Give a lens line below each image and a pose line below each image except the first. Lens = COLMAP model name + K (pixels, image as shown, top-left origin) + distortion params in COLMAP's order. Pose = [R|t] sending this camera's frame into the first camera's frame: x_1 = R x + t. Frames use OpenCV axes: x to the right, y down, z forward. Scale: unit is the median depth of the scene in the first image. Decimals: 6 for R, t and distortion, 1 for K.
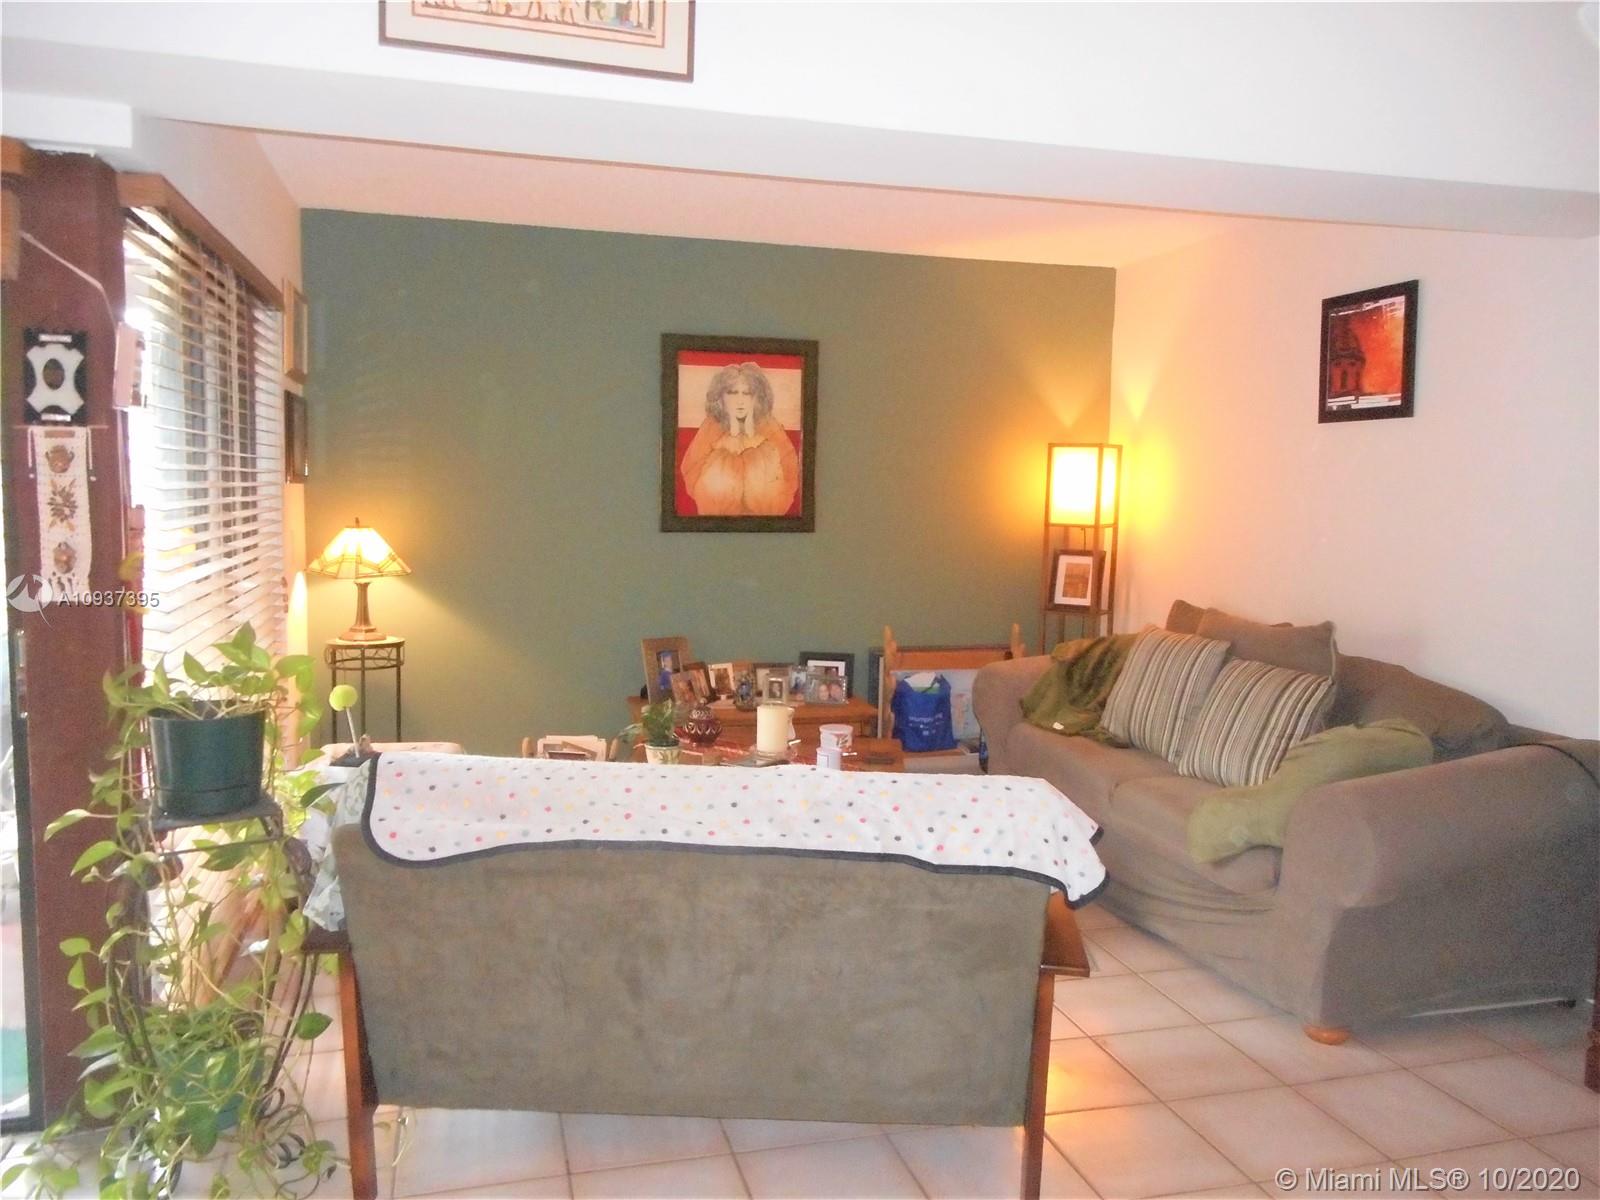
lens RADIAL K [[1215.6, 0, 773.4], [0, 1215.6, 590.2], [0, 0, 1]] dist [-0.000481, -0.001652]
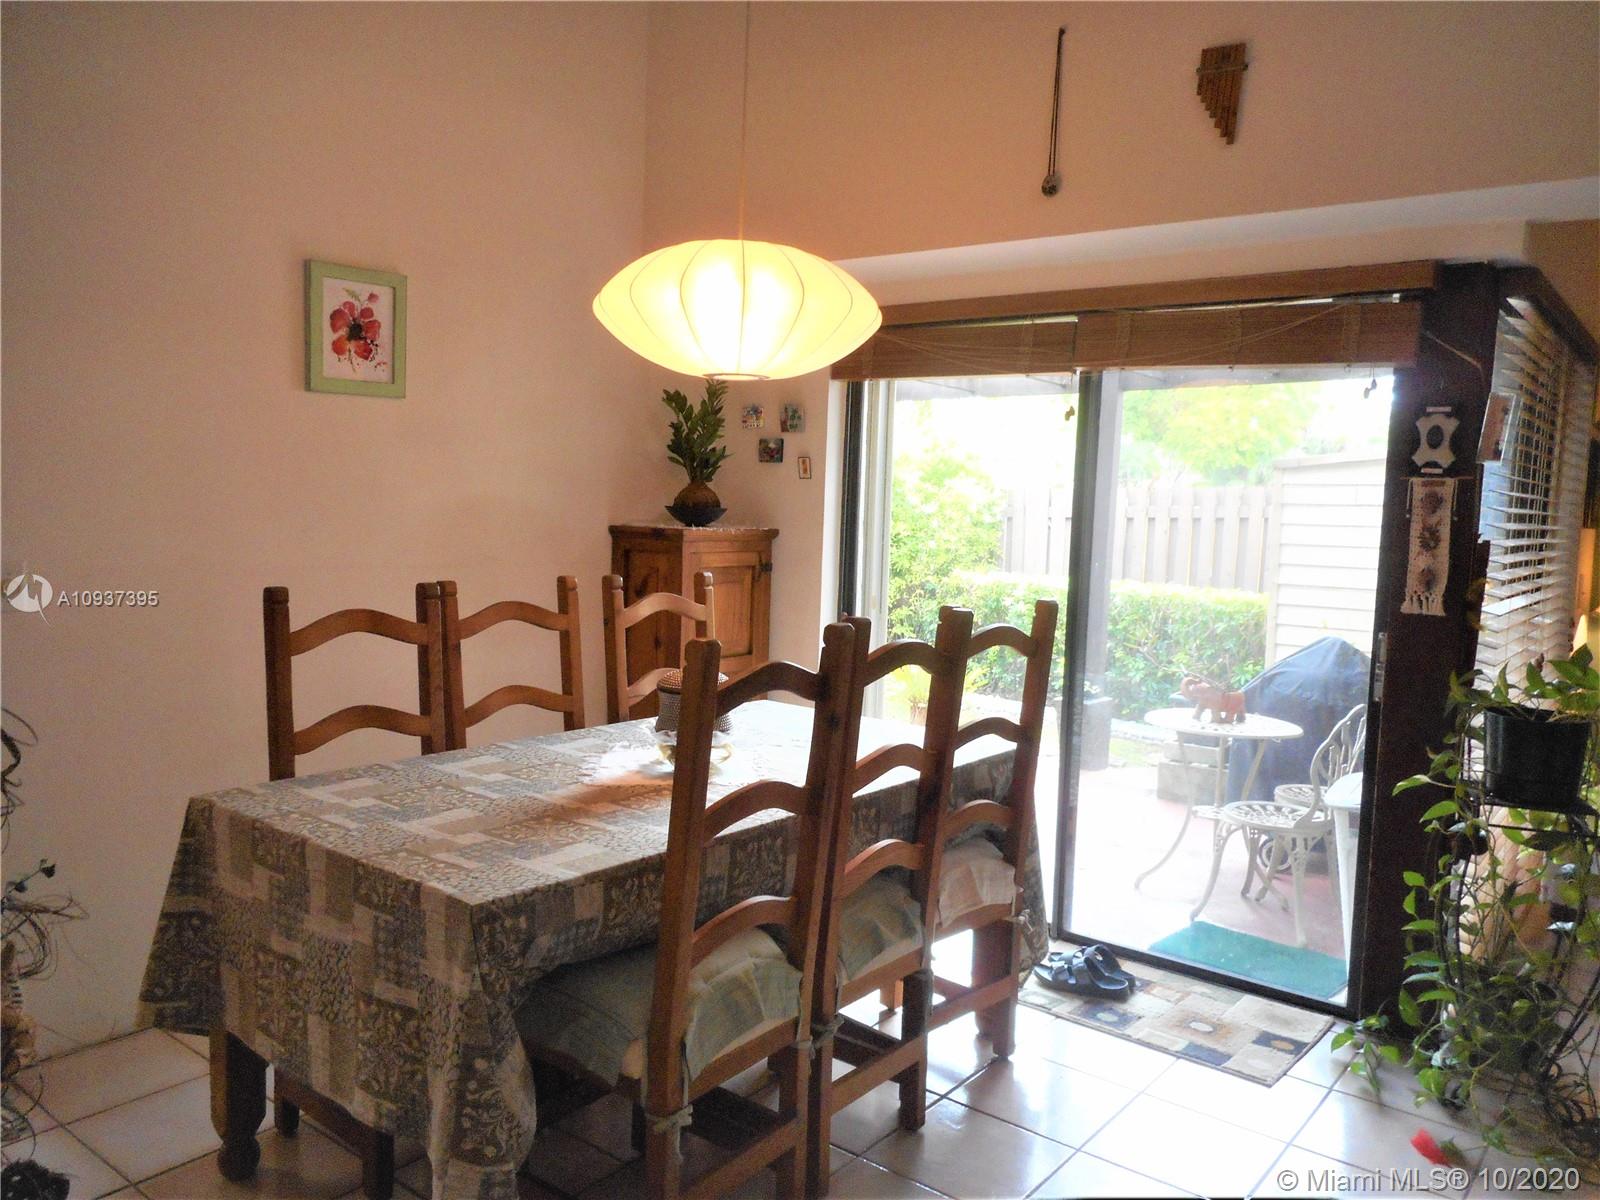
lens RADIAL K [[1192.8, 0, 804.9], [0, 1192.8, 592.6], [0, 0, 1]] dist [0.002344, 0.000746]
pose [[0.602394, 0.069567, -0.795162, 0.021873], [-0.096754, 0.995213, 0.013770, 0.032137], [0.792313, 0.068640, 0.606241, -0.276509]]
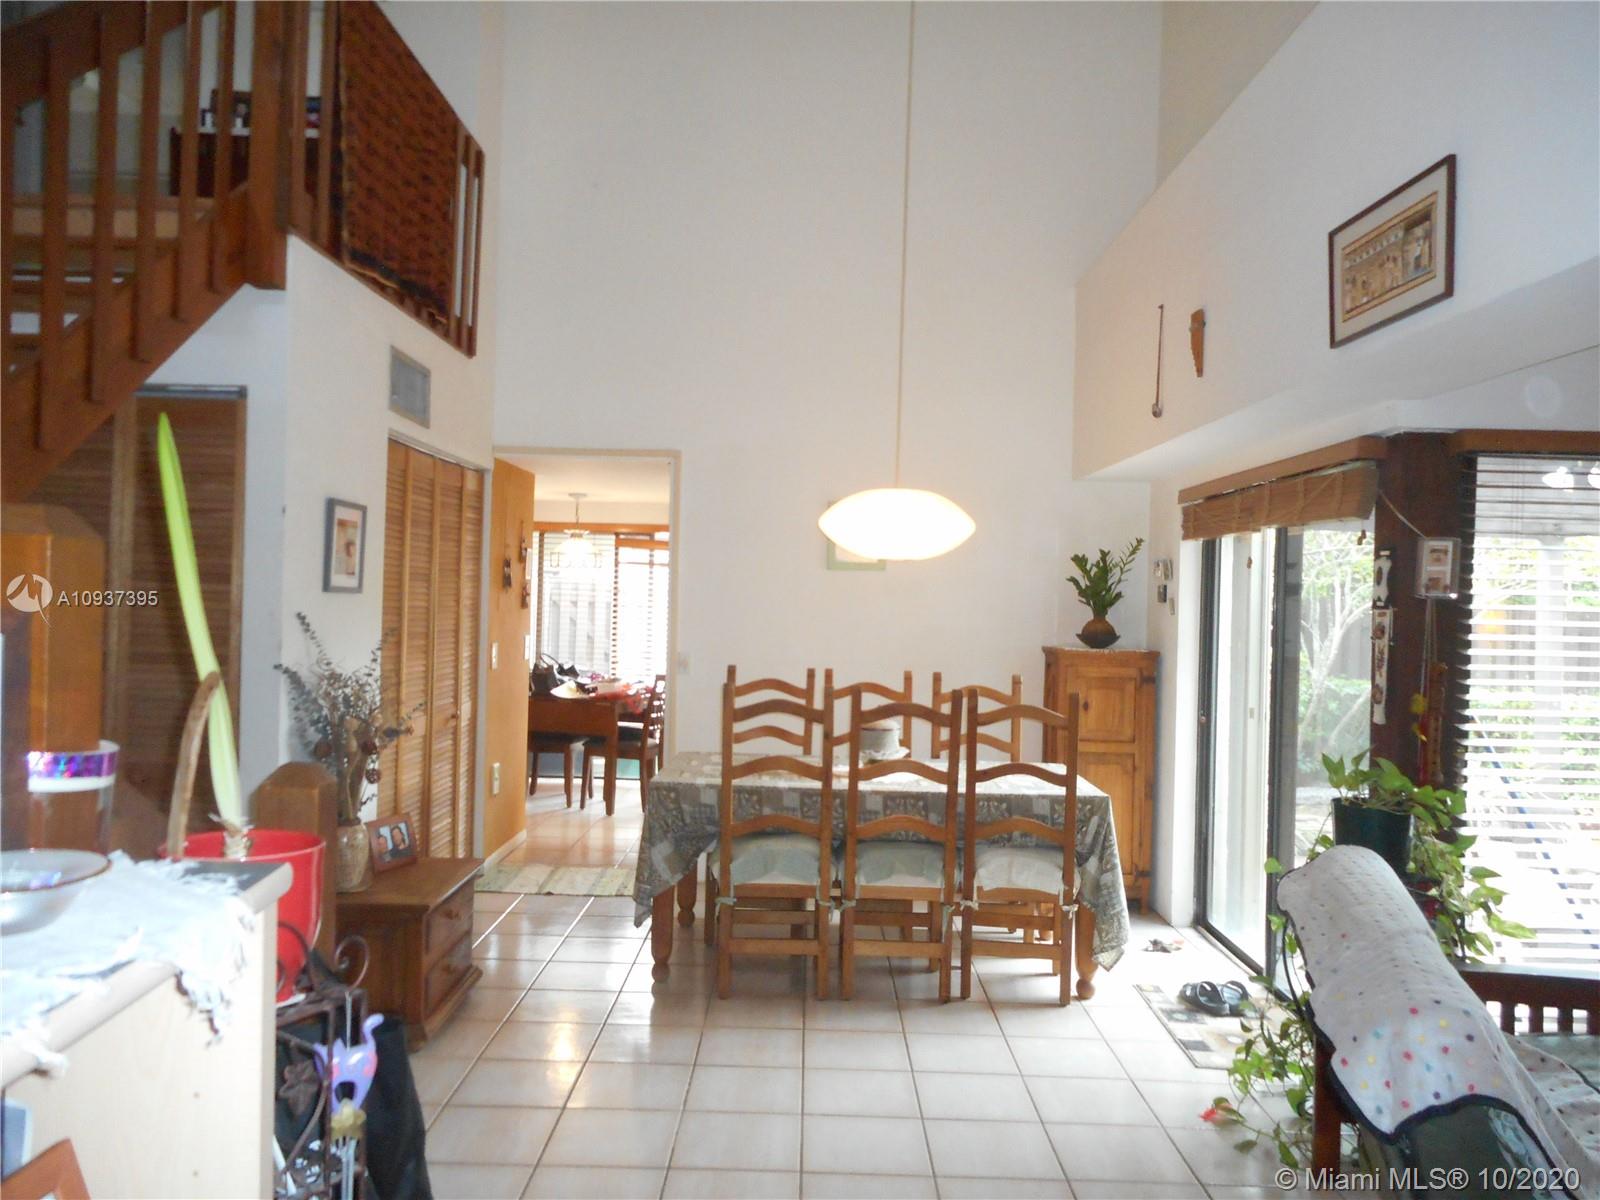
lens RADIAL K [[1192.8, 0, 804.9], [0, 1192.8, 592.6], [0, 0, 1]] dist [0.002344, 0.000746]
pose [[-0.265546, -0.027525, -0.963705, 1.037768], [-0.117146, 0.993107, 0.003914, -0.073175], [0.956955, 0.113933, -0.266940, 0.673930]]
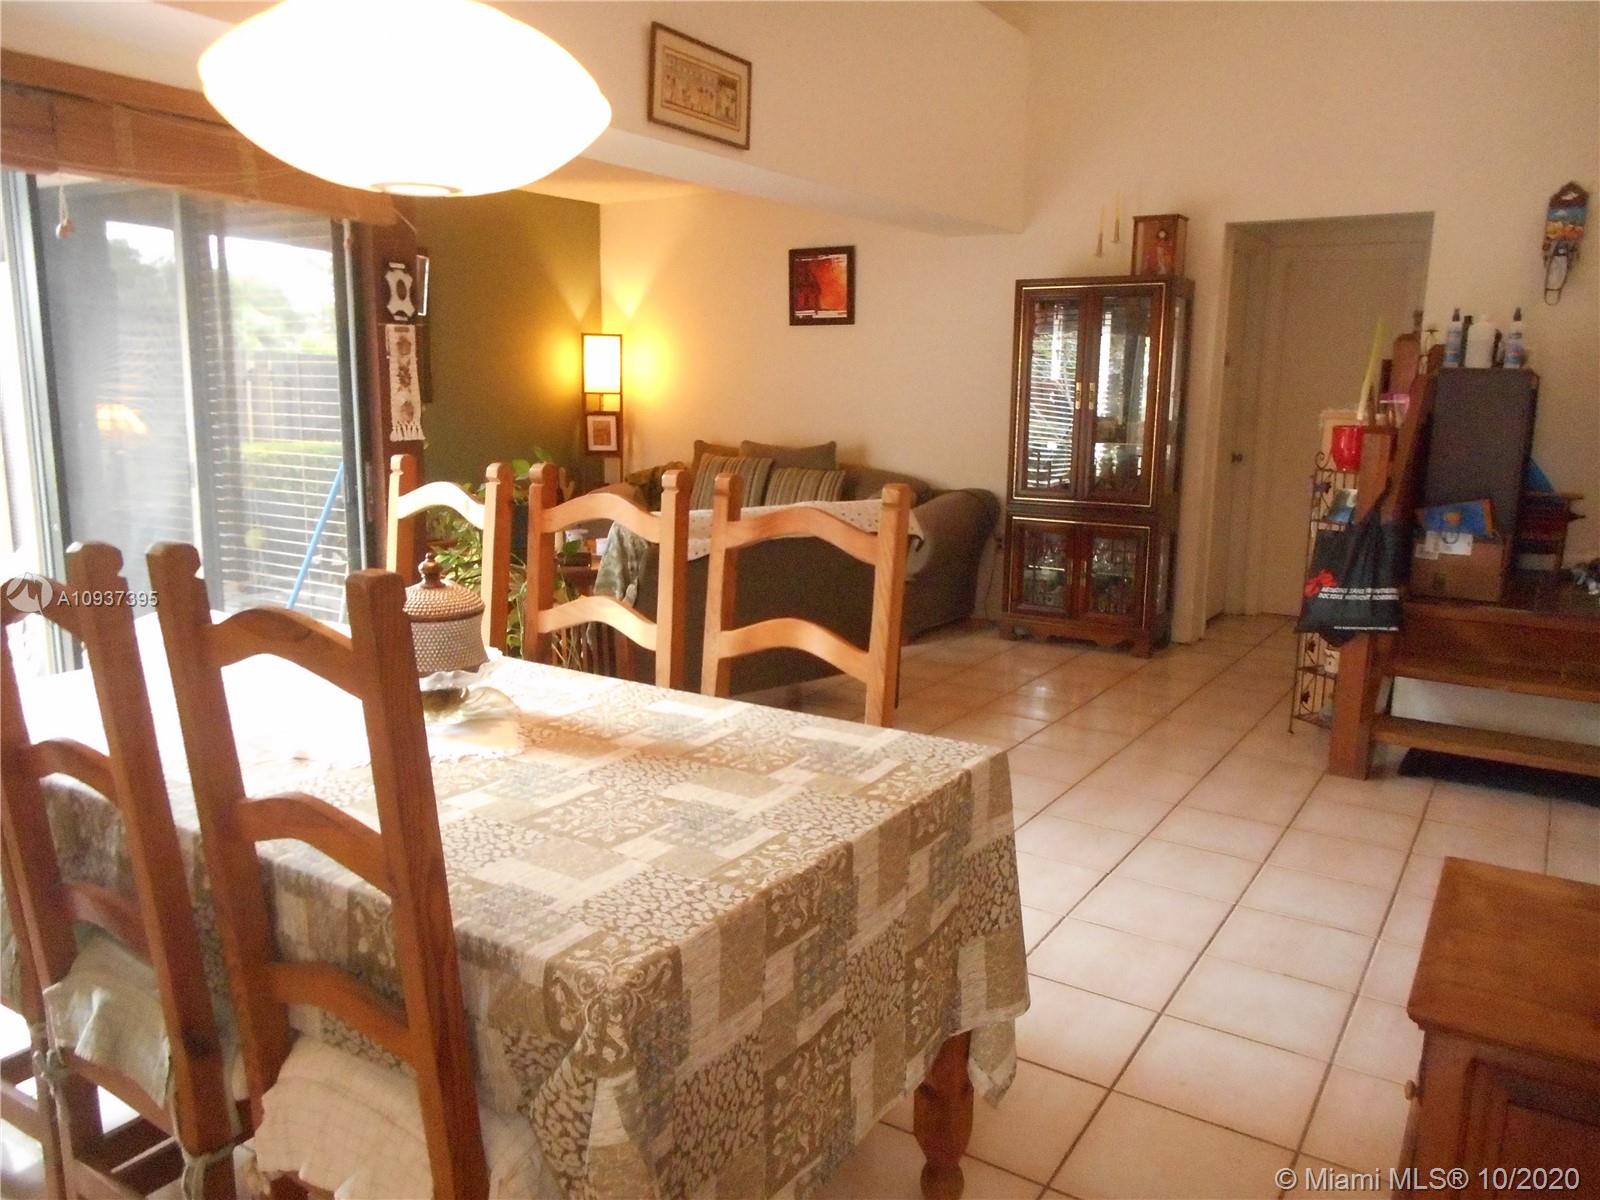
lens RADIAL K [[1192.8, 0, 804.9], [0, 1192.8, 592.6], [0, 0, 1]] dist [0.002344, 0.000746]
pose [[0.746440, -0.126692, 0.653282, -1.216228], [0.059522, 0.990486, 0.124077, 0.042691], [-0.662786, -0.053731, 0.746879, -0.470751]]
